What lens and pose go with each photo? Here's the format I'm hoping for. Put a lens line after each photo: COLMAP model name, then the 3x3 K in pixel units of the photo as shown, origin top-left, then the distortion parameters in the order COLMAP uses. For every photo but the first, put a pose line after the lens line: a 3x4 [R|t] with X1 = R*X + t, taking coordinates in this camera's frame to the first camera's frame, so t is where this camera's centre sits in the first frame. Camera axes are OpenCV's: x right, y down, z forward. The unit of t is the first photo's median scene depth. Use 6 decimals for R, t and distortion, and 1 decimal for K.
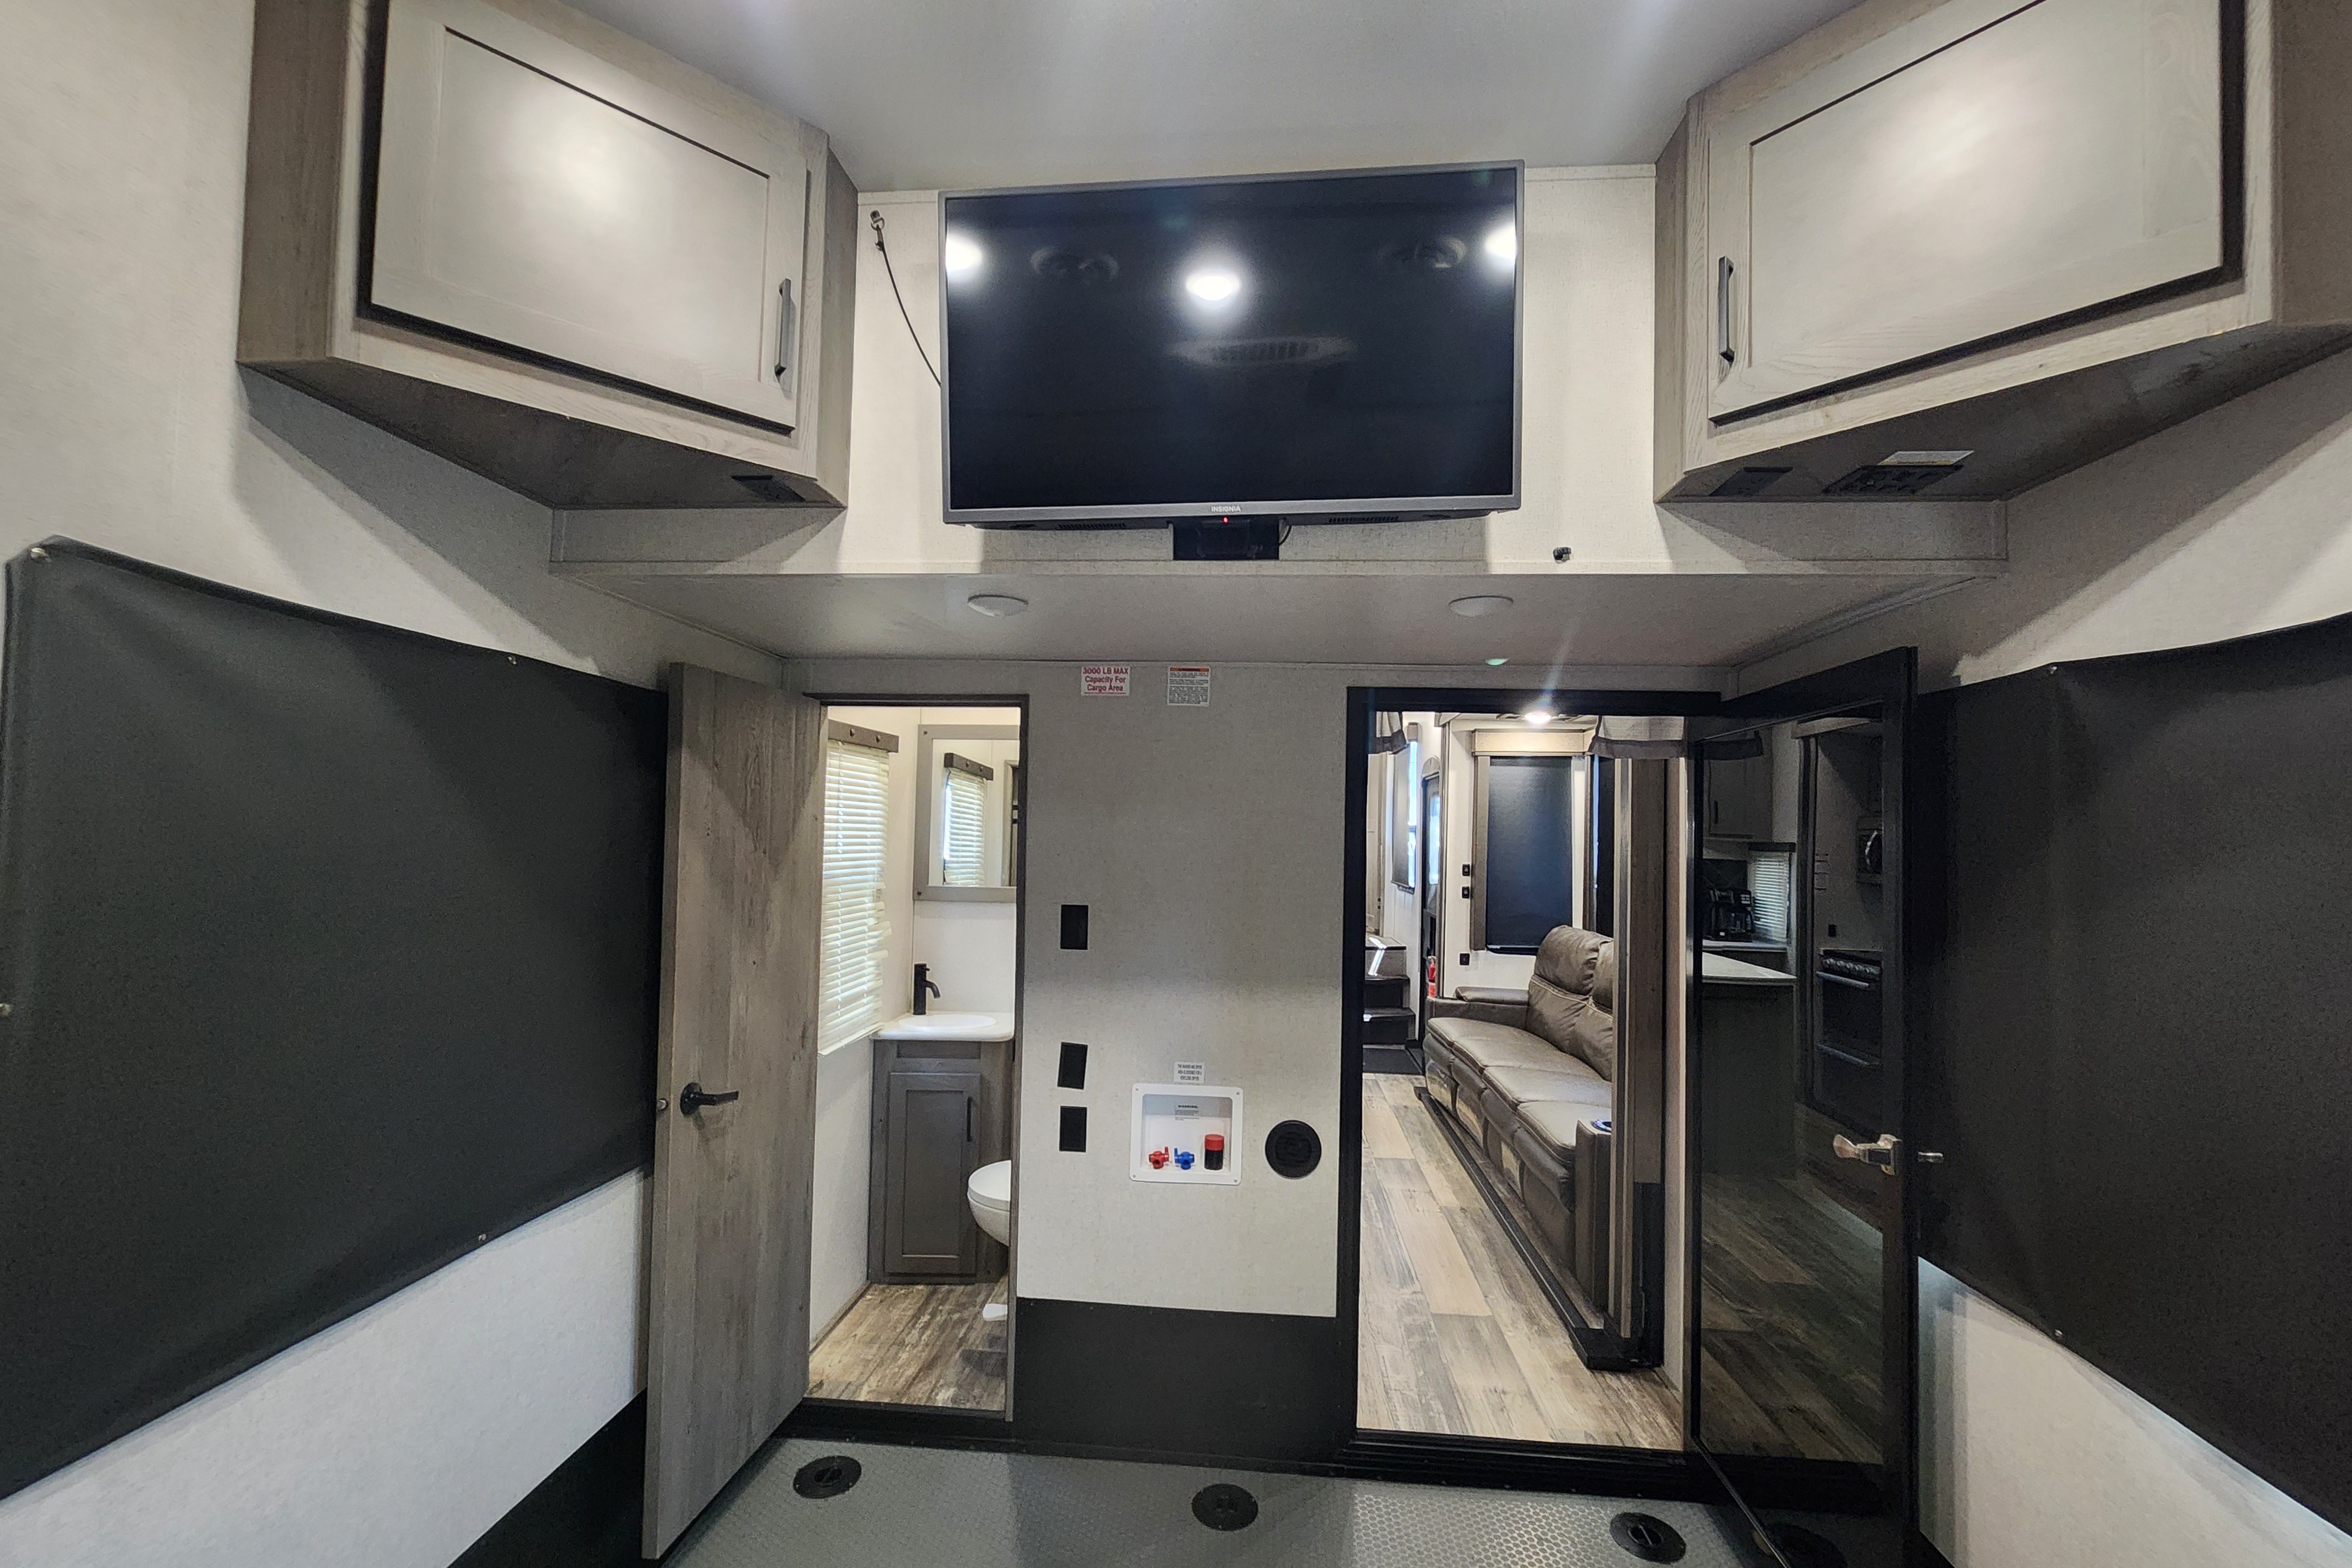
lens RADIAL K [[969.8, 0, 1178.5], [0, 969.8, 805.8], [0, 0, 1]] dist [-0.003489, 0.002327]
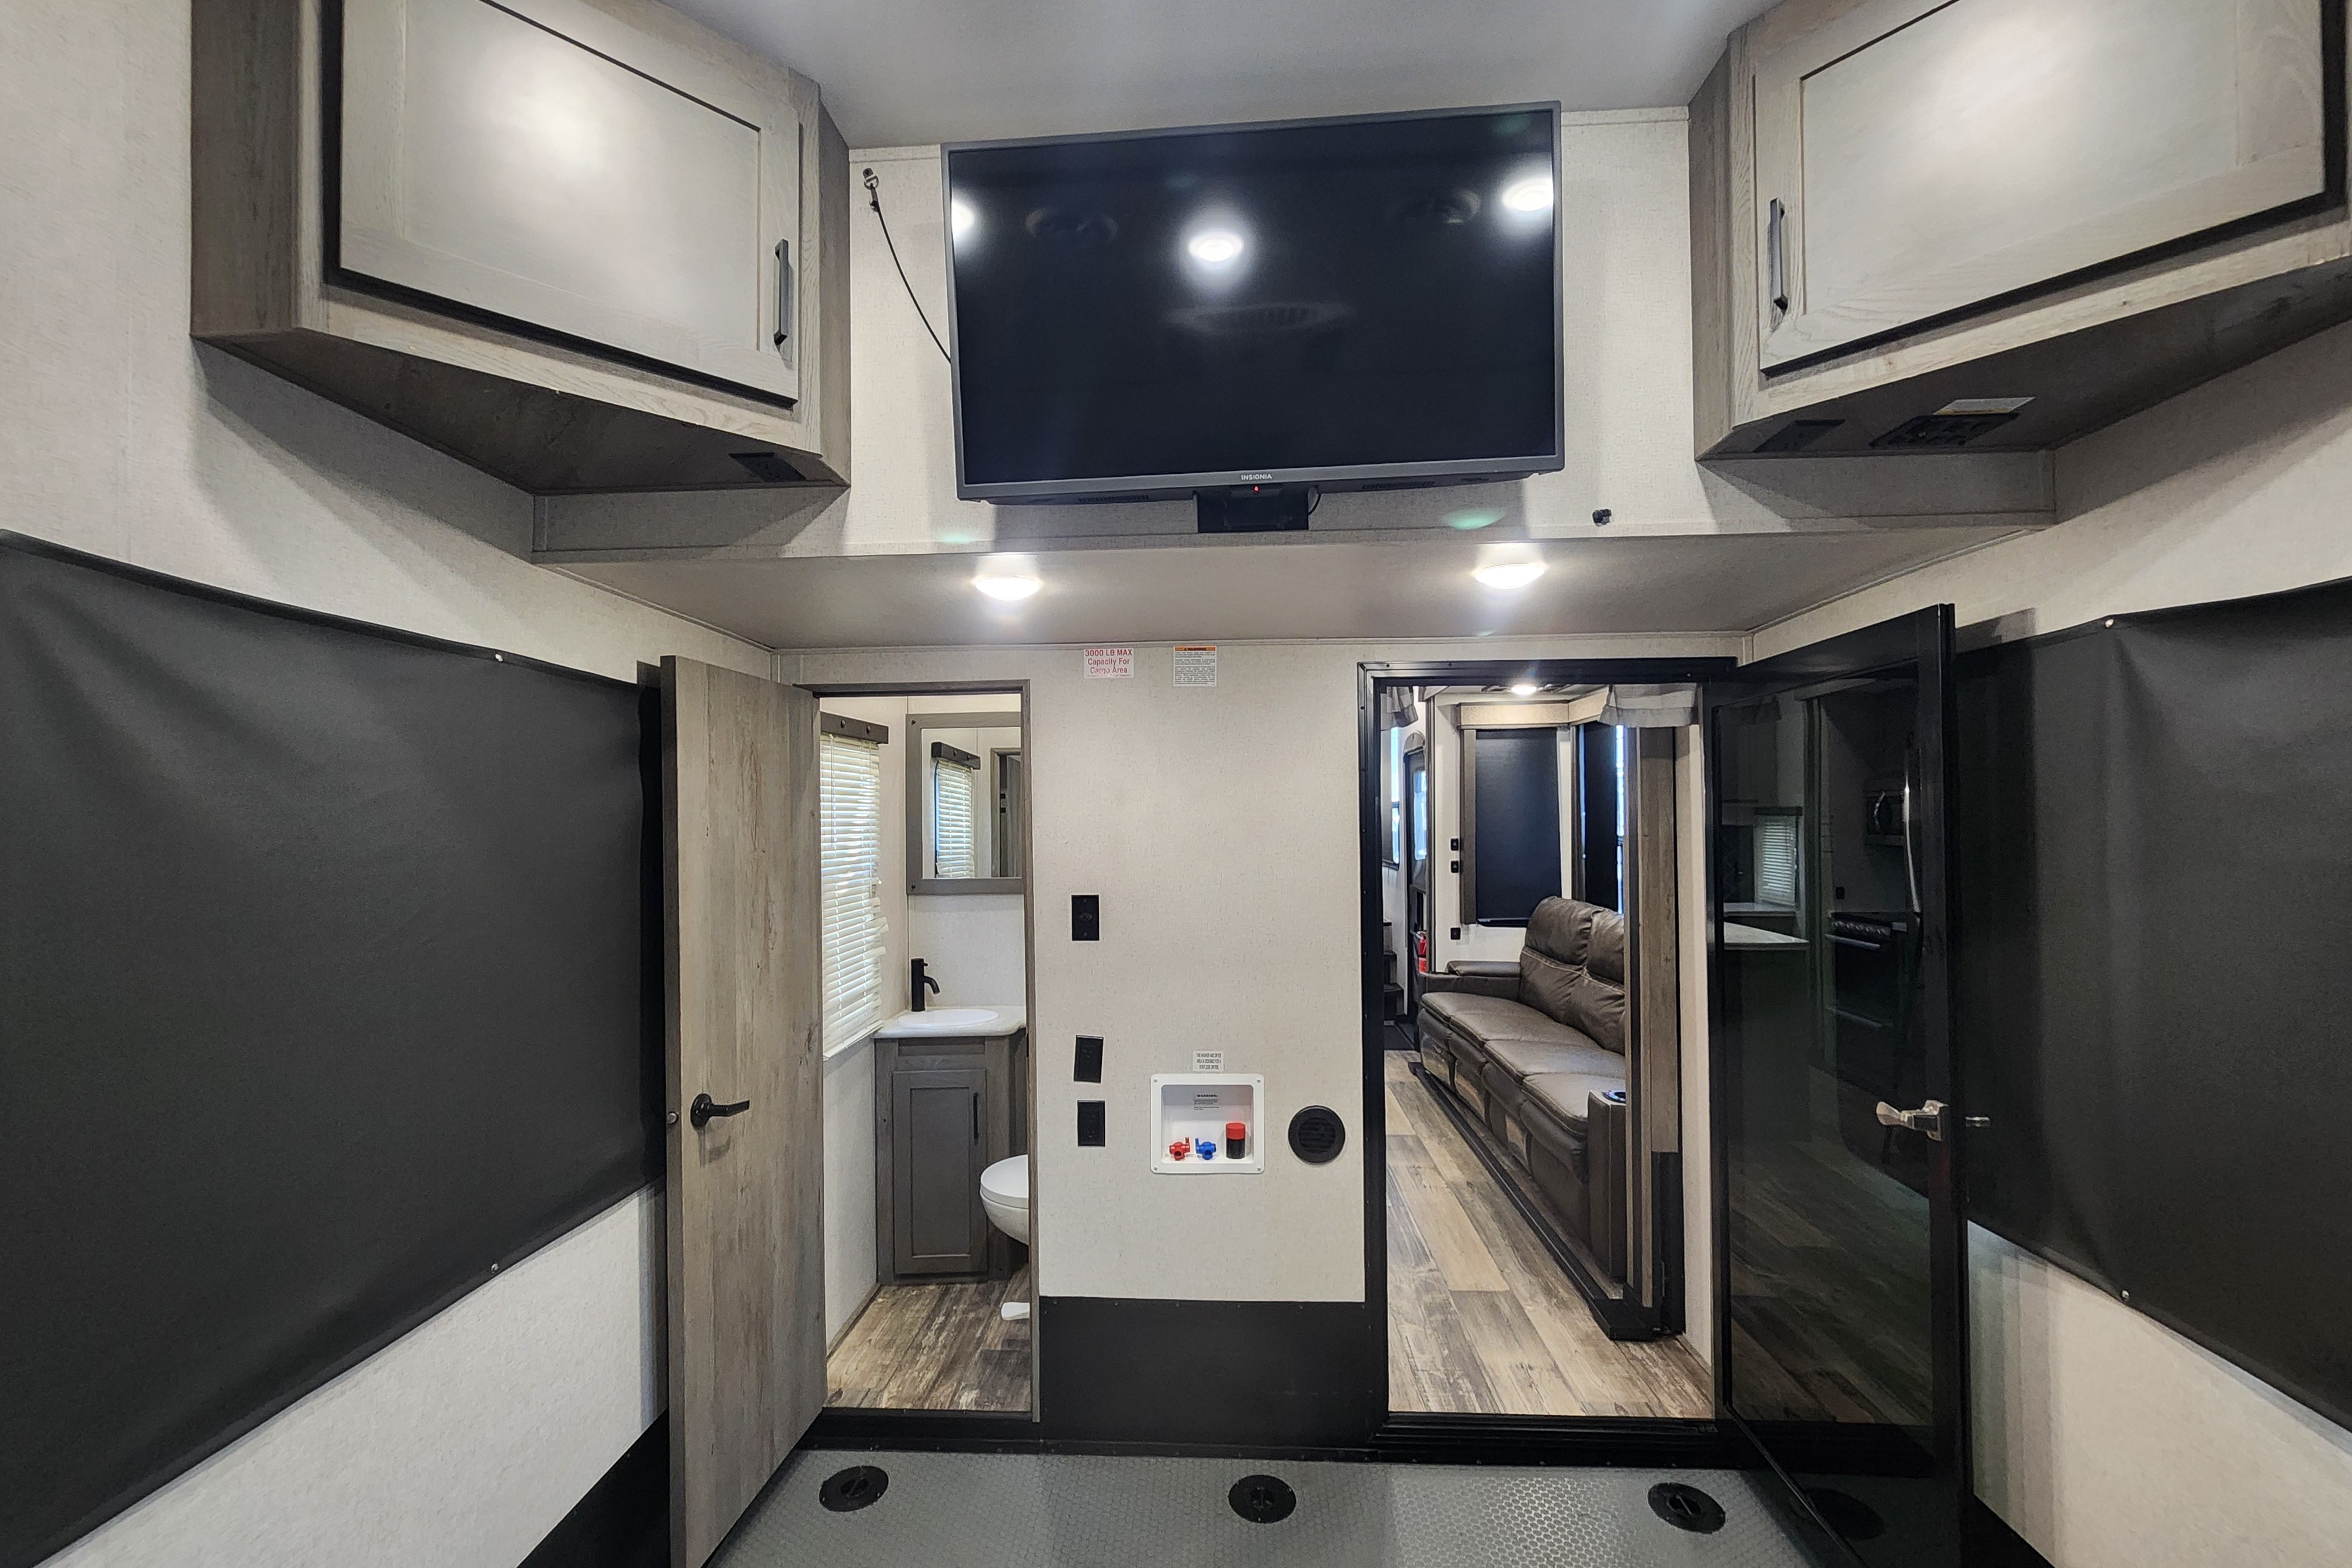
lens RADIAL K [[967.2, 0, 1170.6], [0, 967.2, 806.4], [0, 0, 1]] dist [-0.002147, 0.000819]
pose [[0.999136, -0.031875, 0.026675, -0.045108], [0.031368, 0.999324, 0.019191, -0.002179], [-0.027269, -0.018338, 0.999460, 0.029286]]
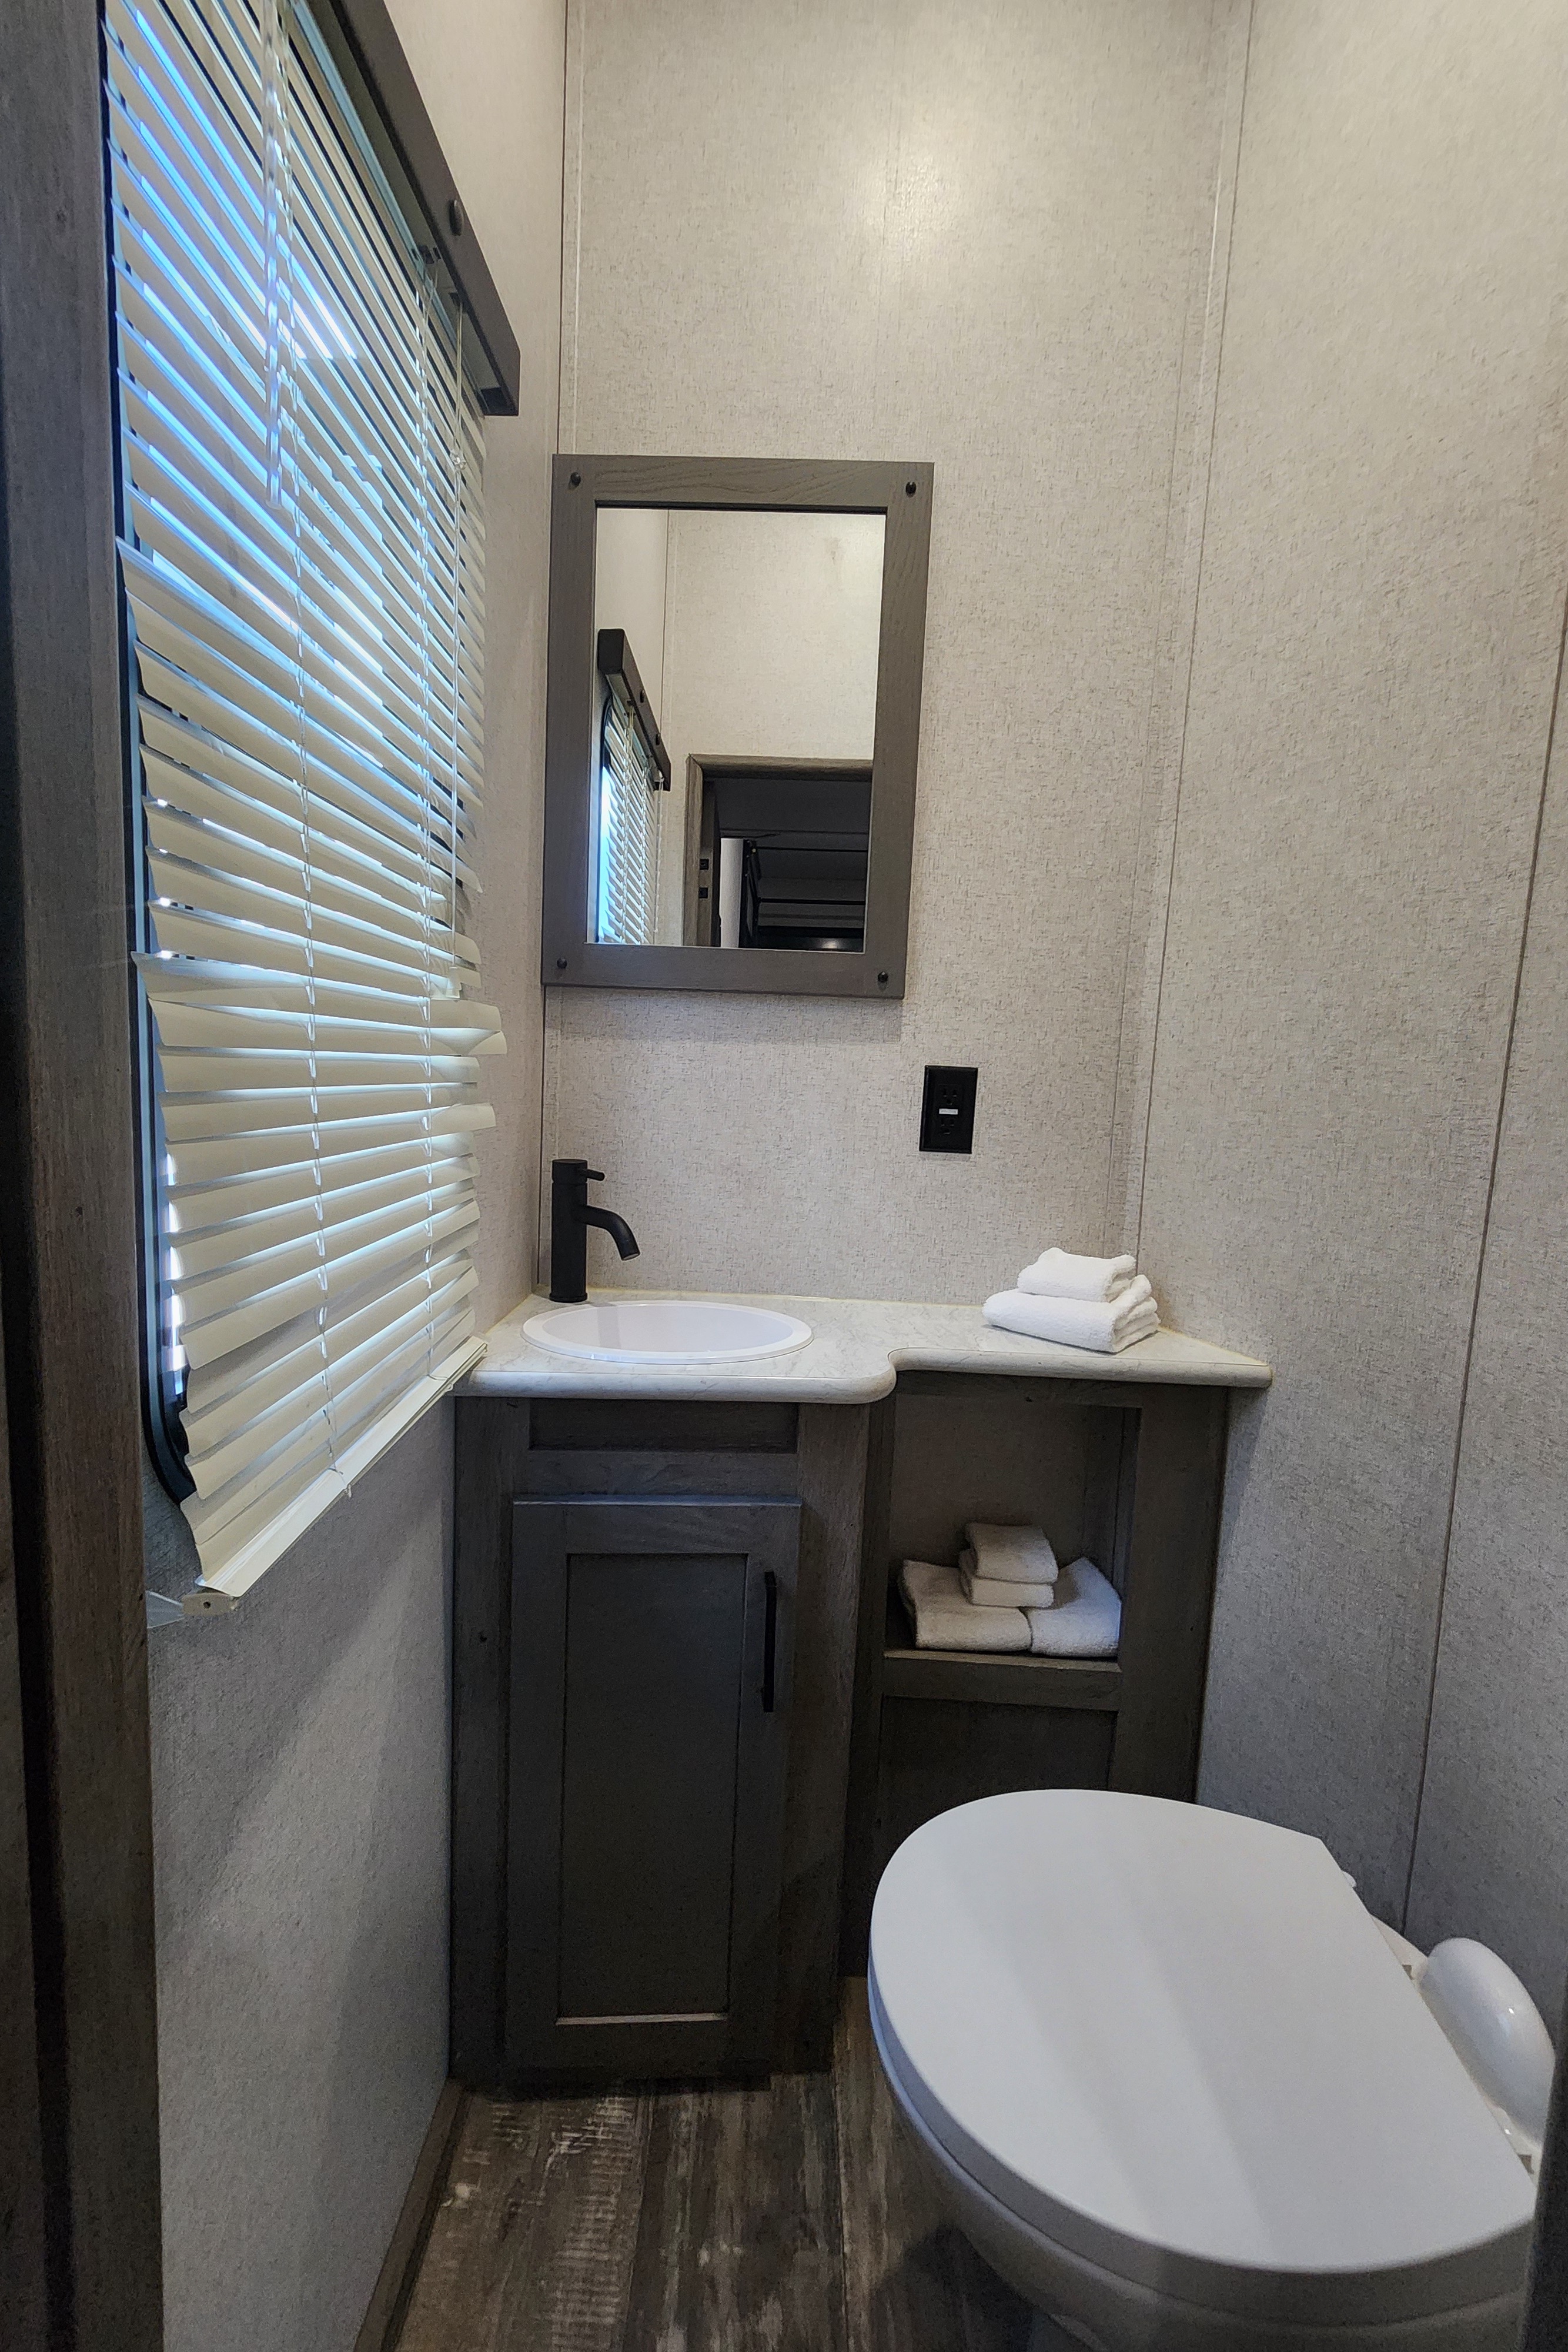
lens RADIAL K [[969.8, 0, 744.6], [0, 969.8, 1181.3], [0, 0, 1]] dist [-0.003489, 0.002327]
pose [[0.998888, 0.015676, 0.044473, -0.307424], [-0.021894, 0.989483, 0.142982, 0.167017], [-0.041764, -0.143797, 0.988726, 0.910014]]
